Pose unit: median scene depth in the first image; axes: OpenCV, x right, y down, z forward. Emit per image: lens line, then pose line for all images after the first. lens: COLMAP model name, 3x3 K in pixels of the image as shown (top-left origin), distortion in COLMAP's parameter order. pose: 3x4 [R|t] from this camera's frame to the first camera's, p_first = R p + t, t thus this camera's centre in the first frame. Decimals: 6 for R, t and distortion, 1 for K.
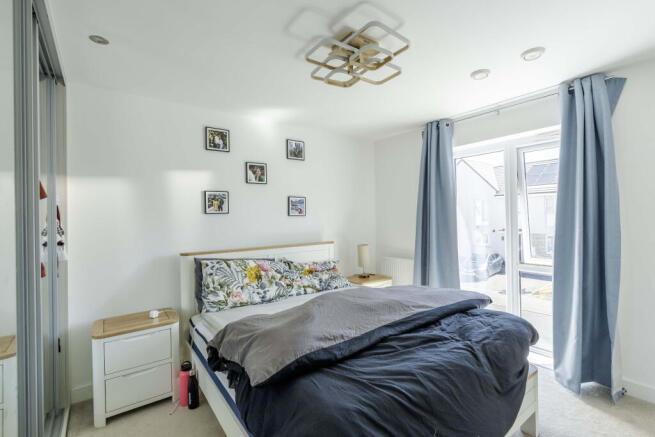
lens RADIAL K [[306.7, 0, 327.5], [0, 306.7, 218.5], [0, 0, 1]] dist [-0.003143, -0.000118]
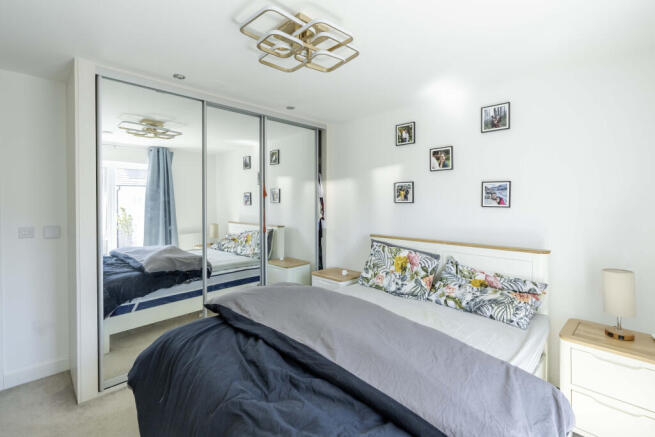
lens RADIAL K [[288.5, 0, 328.8], [0, 288.5, 207.6], [0, 0, 1]] dist [-0.002038, -0.000107]
pose [[0.162228, 0.040513, -0.985921, 0.573058], [-0.004957, 0.999178, 0.040243, -0.036914], [0.986741, -0.001642, 0.162295, 0.539868]]
